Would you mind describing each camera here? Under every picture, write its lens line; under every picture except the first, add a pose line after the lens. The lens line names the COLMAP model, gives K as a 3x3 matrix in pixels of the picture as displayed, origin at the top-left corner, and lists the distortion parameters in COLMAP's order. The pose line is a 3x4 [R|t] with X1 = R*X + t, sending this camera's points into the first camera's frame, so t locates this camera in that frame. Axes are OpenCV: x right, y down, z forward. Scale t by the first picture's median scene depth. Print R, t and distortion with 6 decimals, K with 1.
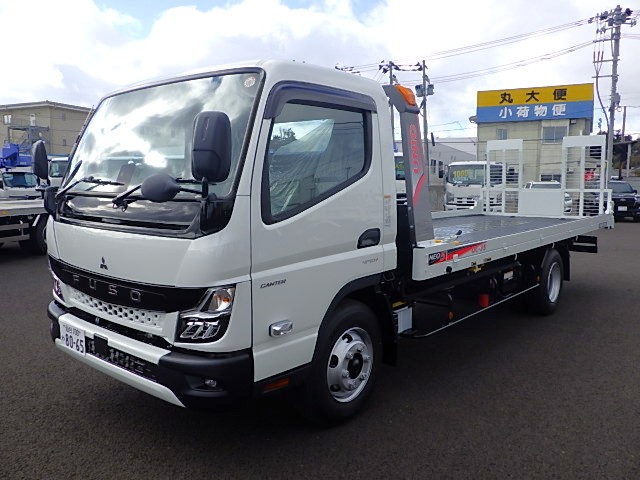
lens RADIAL K [[519.4, 0, 320.0], [0, 519.4, 240.0], [0, 0, 1]] dist [-0.004871, 0.001698]
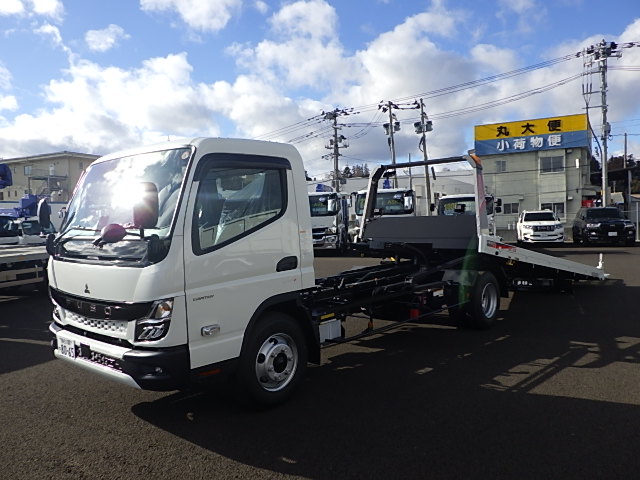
lens RADIAL K [[519.4, 0, 320.0], [0, 519.4, 240.0], [0, 0, 1]] dist [-0.004871, 0.001698]
pose [[0.998940, -0.036450, -0.028127, 0.211067], [0.034391, 0.996918, -0.070512, 0.030667], [0.030611, 0.069470, 0.997114, -0.309188]]
